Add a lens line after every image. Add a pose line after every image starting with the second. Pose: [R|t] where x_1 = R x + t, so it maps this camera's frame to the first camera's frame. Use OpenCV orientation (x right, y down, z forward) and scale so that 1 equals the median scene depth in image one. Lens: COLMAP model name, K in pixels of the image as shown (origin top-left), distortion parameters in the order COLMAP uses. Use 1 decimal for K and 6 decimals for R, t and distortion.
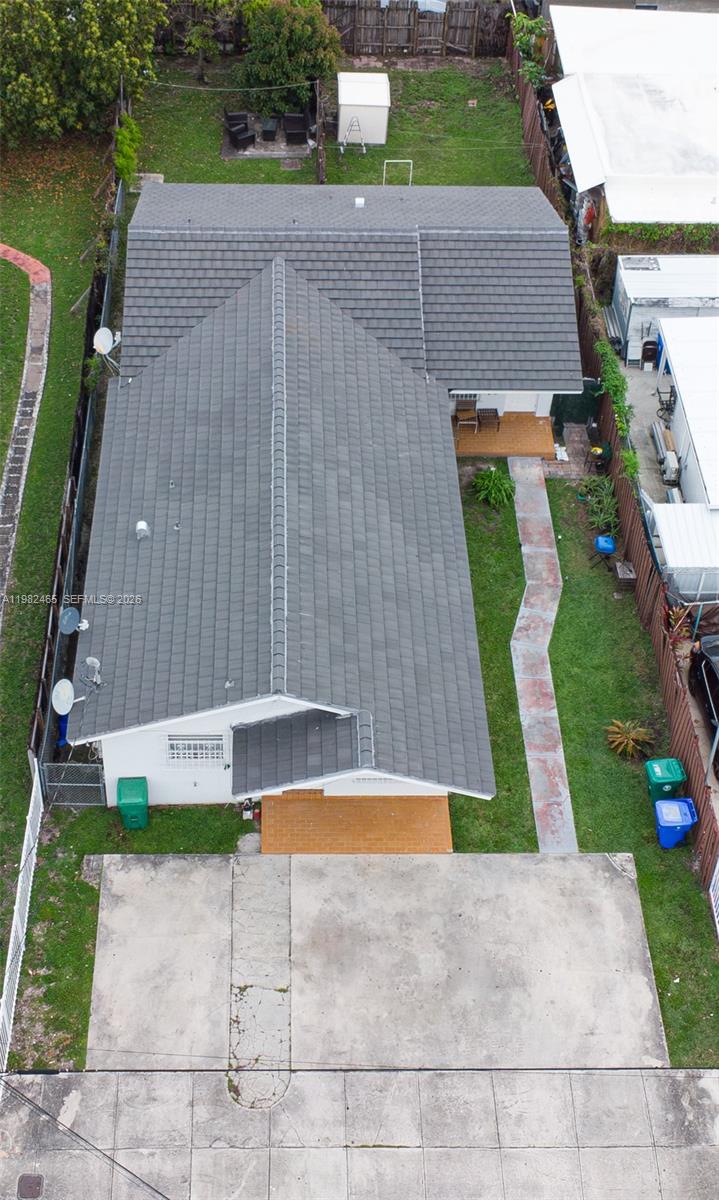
lens RADIAL K [[1825.4, 0, 359.5], [0, 1825.4, 600.0], [0, 0, 1]] dist [0.008874, 0.046416]
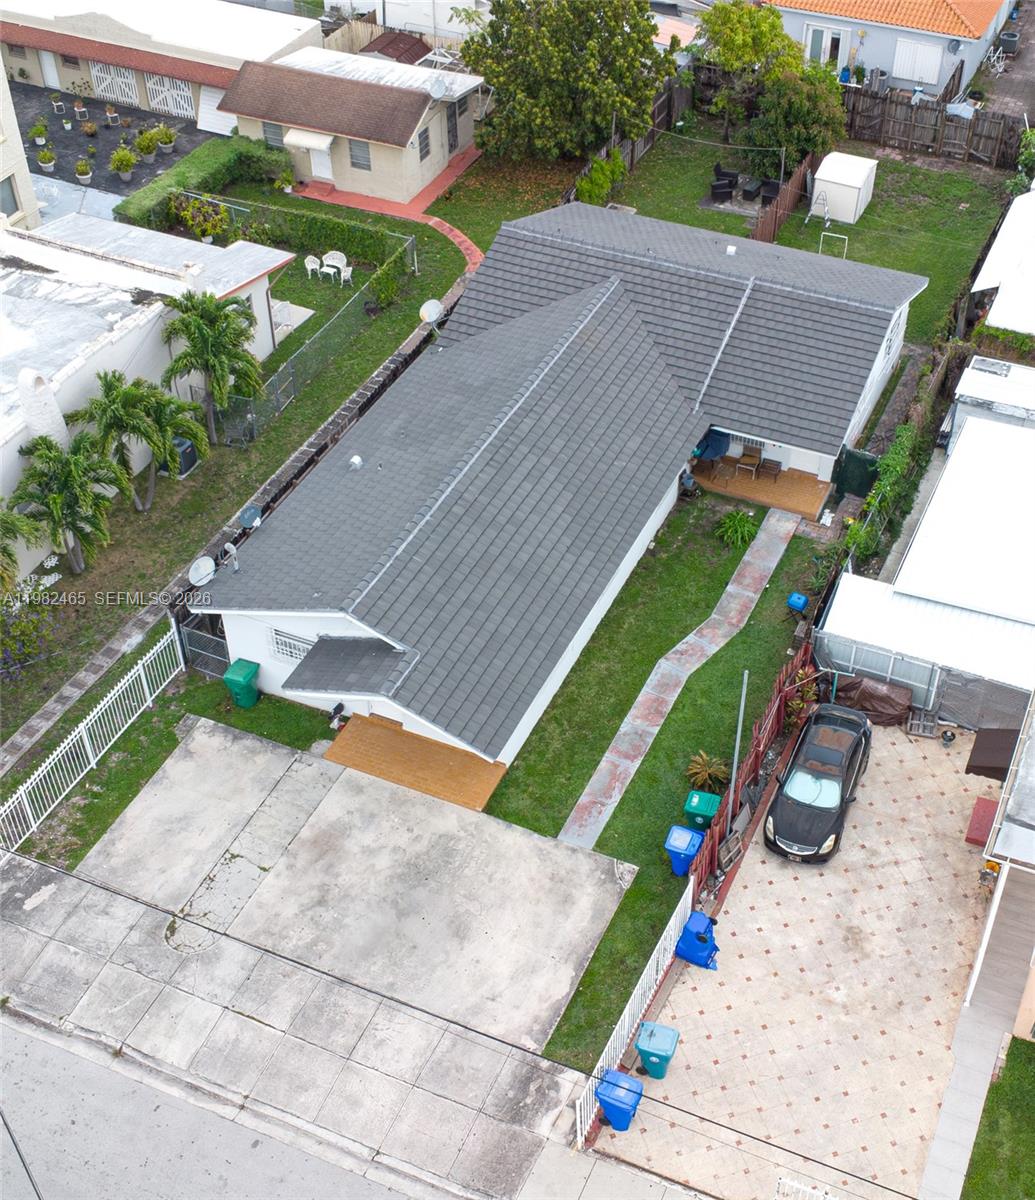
lens RADIAL K [[1697.0, 0, 517.5], [0, 1697.0, 600.0], [0, 0, 1]] dist [0.012551, 0.048625]
pose [[0.901638, 0.266305, -0.340778, 0.295559], [-0.281266, 0.959613, 0.005722, 0.006831], [0.328539, 0.090690, 0.940126, 0.053991]]
